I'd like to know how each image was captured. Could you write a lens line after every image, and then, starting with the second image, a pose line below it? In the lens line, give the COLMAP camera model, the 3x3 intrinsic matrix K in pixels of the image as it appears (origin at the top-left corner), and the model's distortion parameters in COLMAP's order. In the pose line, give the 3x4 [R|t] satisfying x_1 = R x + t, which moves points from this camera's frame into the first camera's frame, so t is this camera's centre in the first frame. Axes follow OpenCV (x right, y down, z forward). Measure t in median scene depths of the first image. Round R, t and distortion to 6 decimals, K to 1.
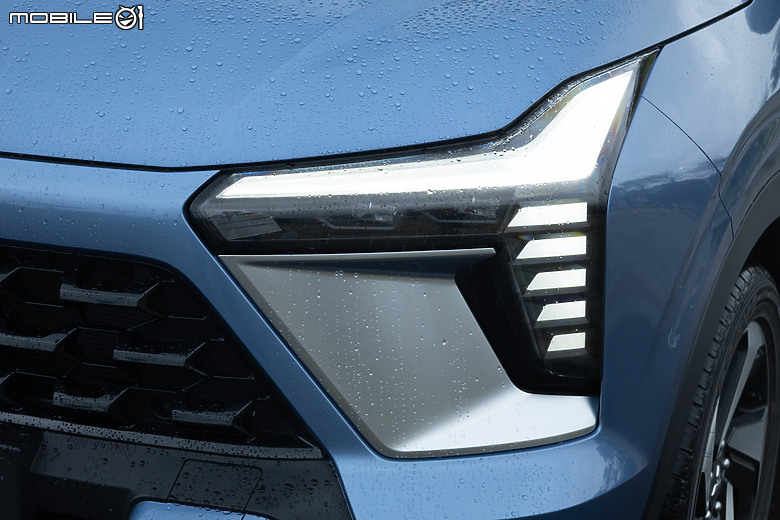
lens RADIAL K [[1799.7, 0, 390.0], [0, 1799.7, 260.0], [0, 0, 1]] dist [0.072202, 0.138418]
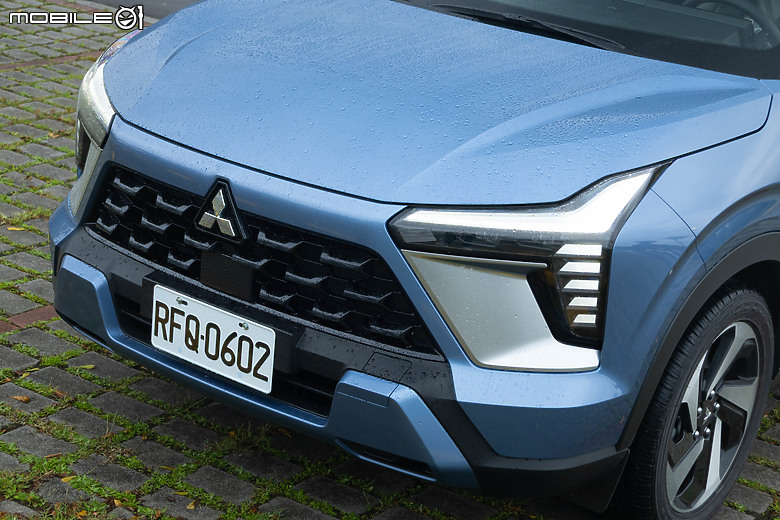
lens RADIAL K [[1708.4, 0, 390.0], [0, 1708.4, 260.0], [0, 0, 1]] dist [0.014547, 0.131987]
pose [[0.974712, 0.131451, -0.180713, 0.214899], [-0.125150, 0.991076, 0.045889, -0.070216], [0.185132, -0.022112, 0.982465, -0.763467]]
